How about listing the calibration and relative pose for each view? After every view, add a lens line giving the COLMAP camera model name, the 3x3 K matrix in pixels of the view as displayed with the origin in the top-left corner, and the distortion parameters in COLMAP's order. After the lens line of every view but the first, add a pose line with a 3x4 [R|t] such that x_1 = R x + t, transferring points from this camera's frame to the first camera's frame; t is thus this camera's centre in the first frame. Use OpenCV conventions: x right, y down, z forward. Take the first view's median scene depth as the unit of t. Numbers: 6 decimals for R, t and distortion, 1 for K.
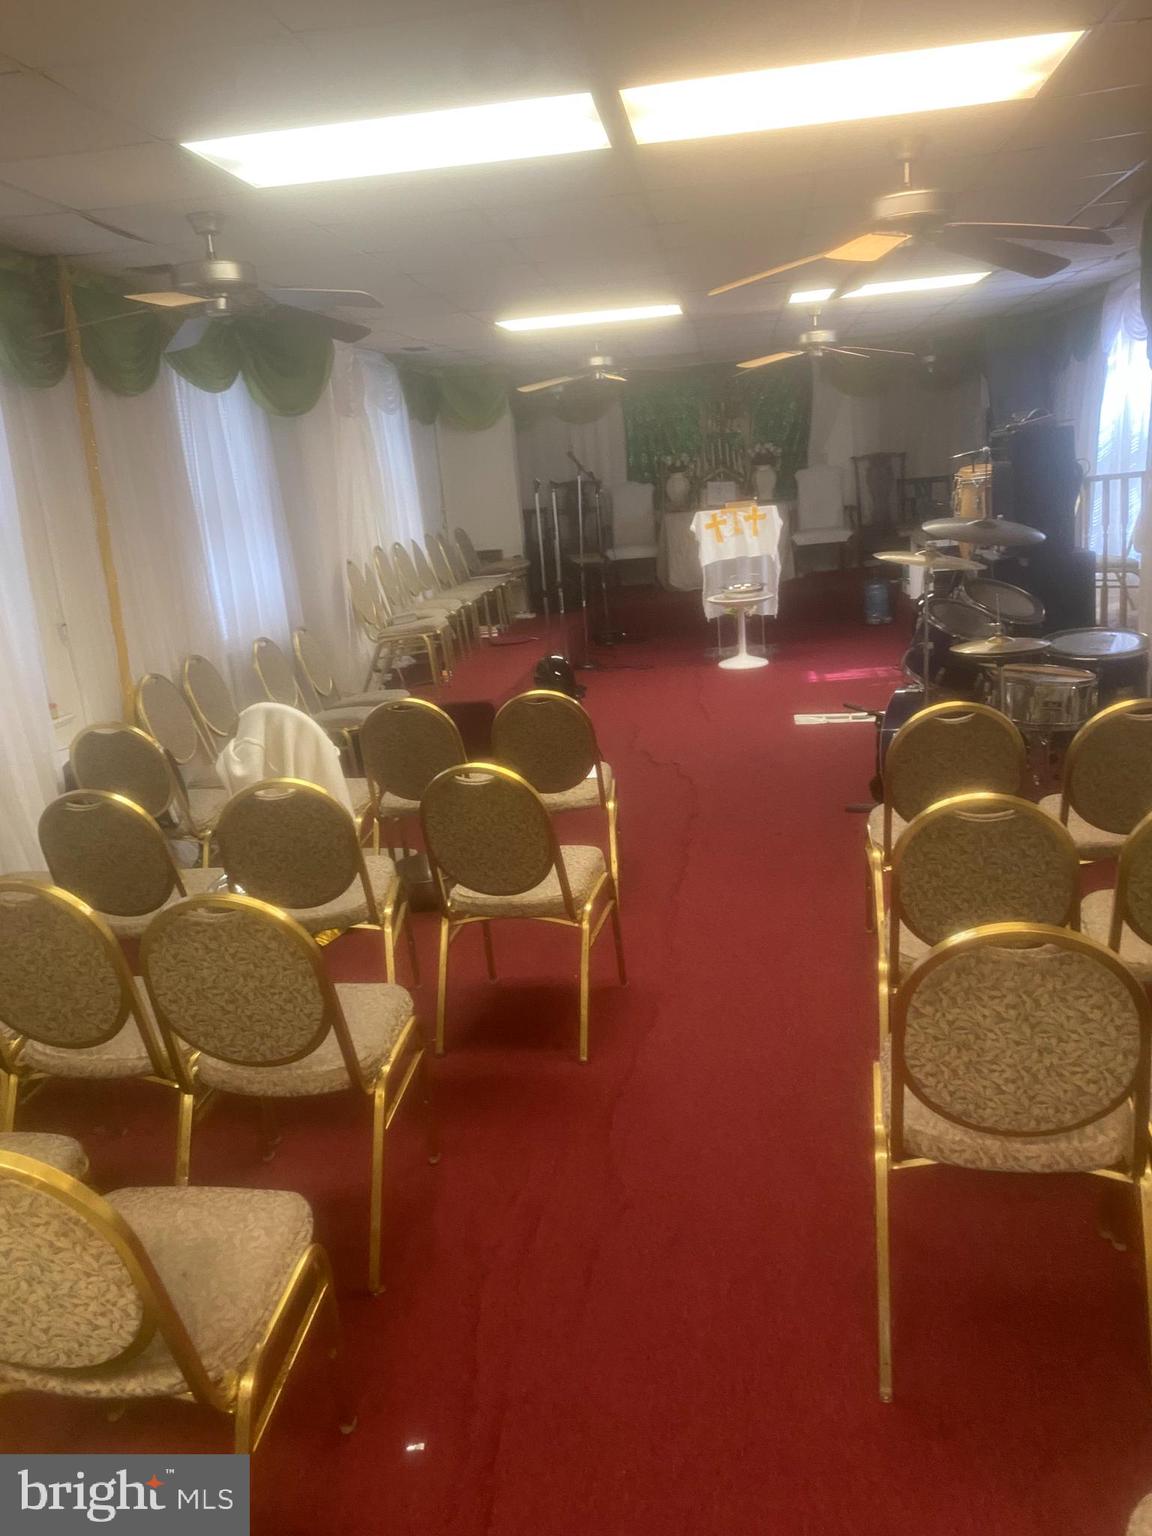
lens RADIAL K [[1153.9, 0, 568.4], [0, 1153.9, 747.3], [0, 0, 1]] dist [0.052968, -0.001415]
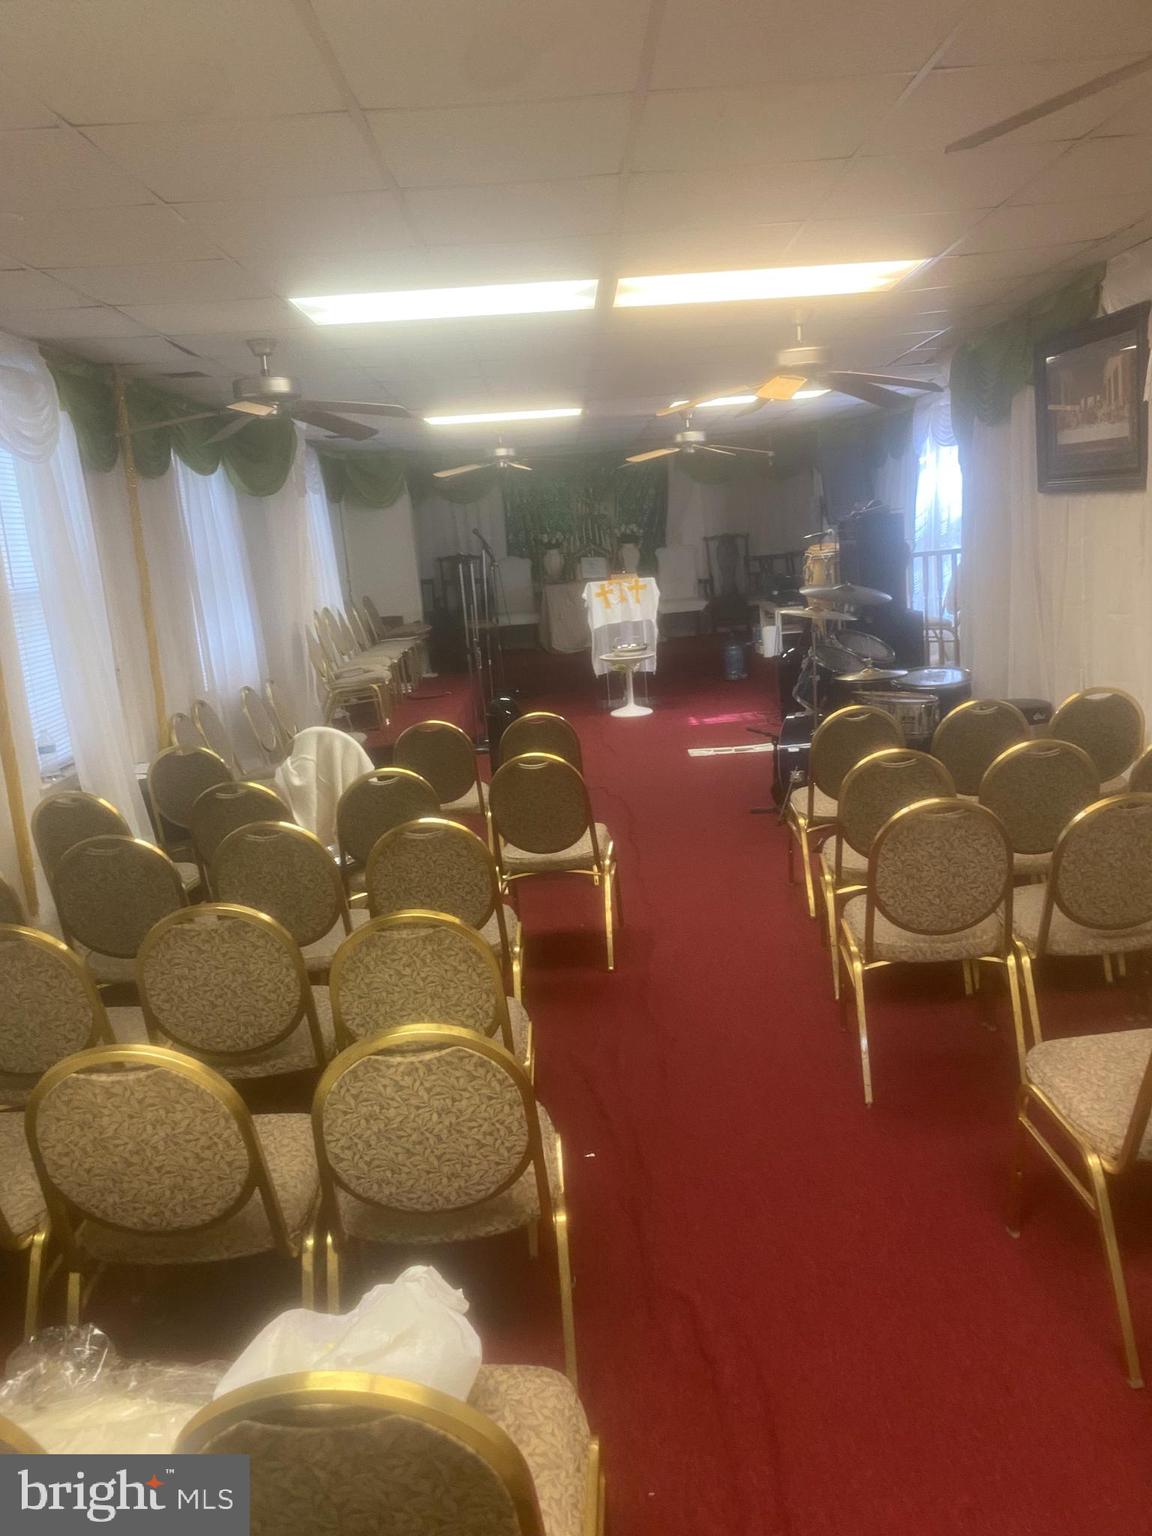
lens RADIAL K [[1150.5, 0, 576.0], [0, 1150.5, 768.0], [0, 0, 1]] dist [0.118437, -0.002149]
pose [[0.987462, -0.023416, 0.156109, -0.084806], [0.030687, 0.998546, -0.044326, 0.032561], [-0.154844, 0.048560, 0.986745, -0.128398]]
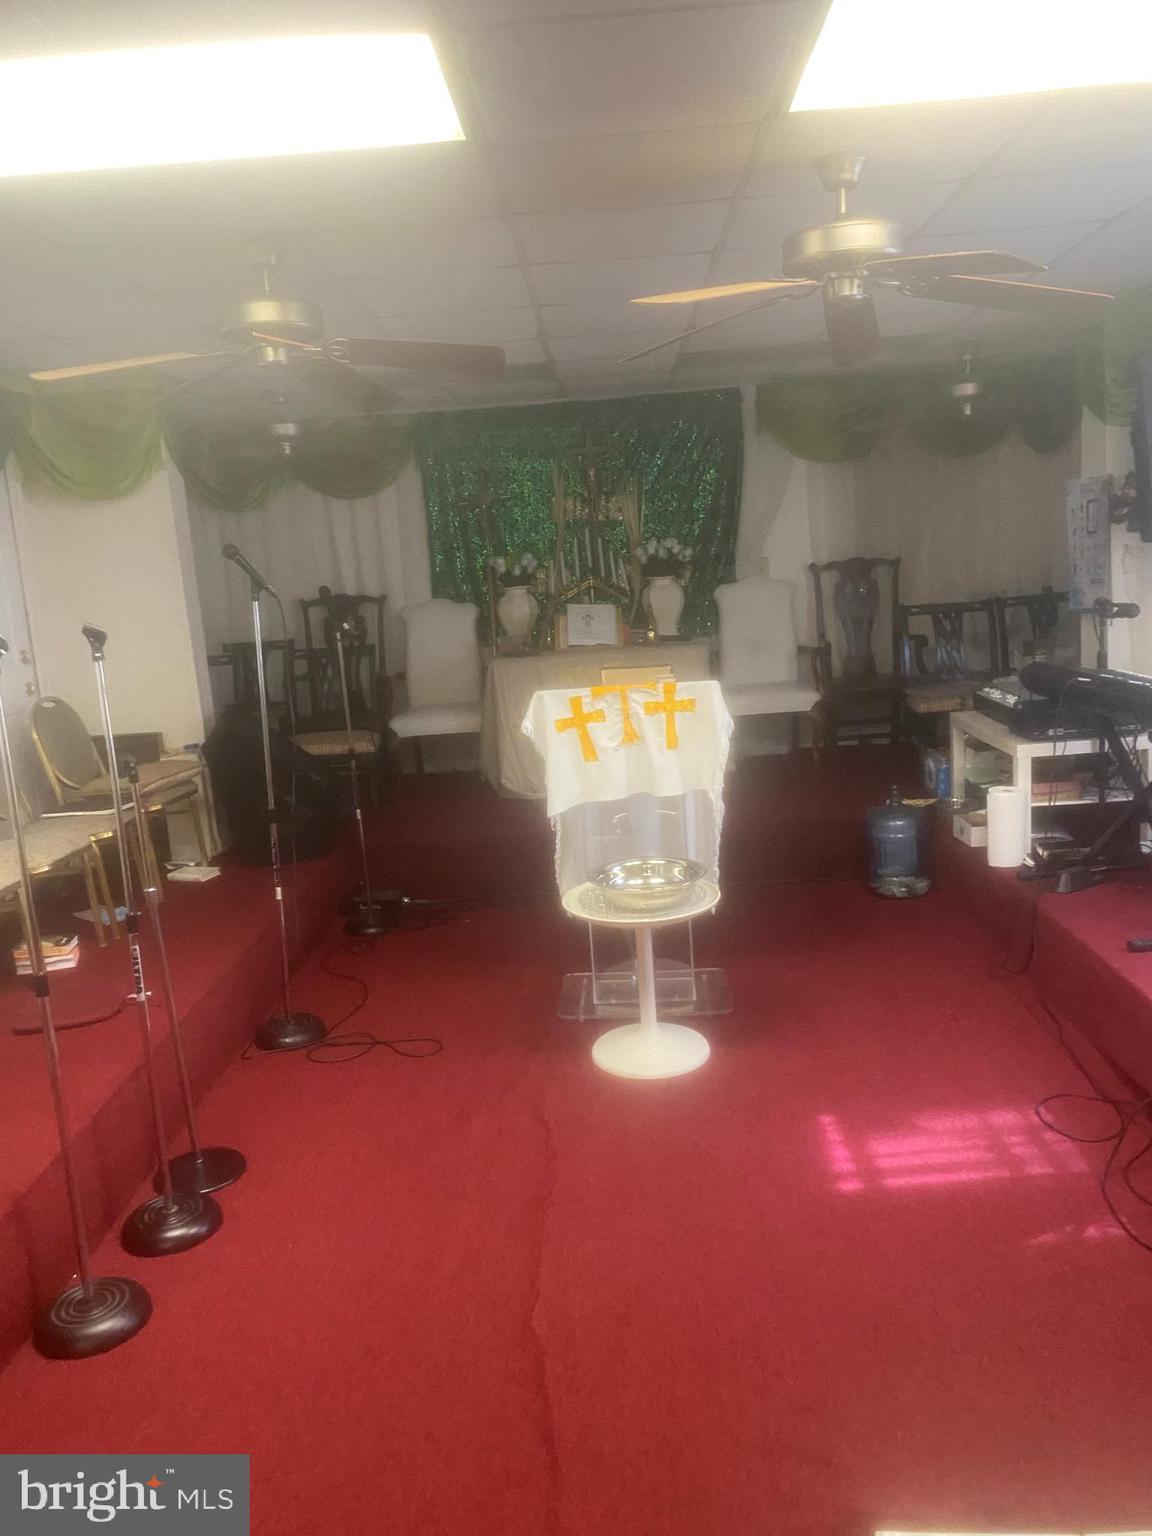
lens RADIAL K [[1150.5, 0, 576.0], [0, 1150.5, 768.0], [0, 0, 1]] dist [0.118437, -0.002149]
pose [[0.993402, -0.006686, 0.114488, 0.076911], [0.013801, 0.998014, -0.061469, -0.148737], [-0.113850, 0.062644, 0.991521, 0.577782]]
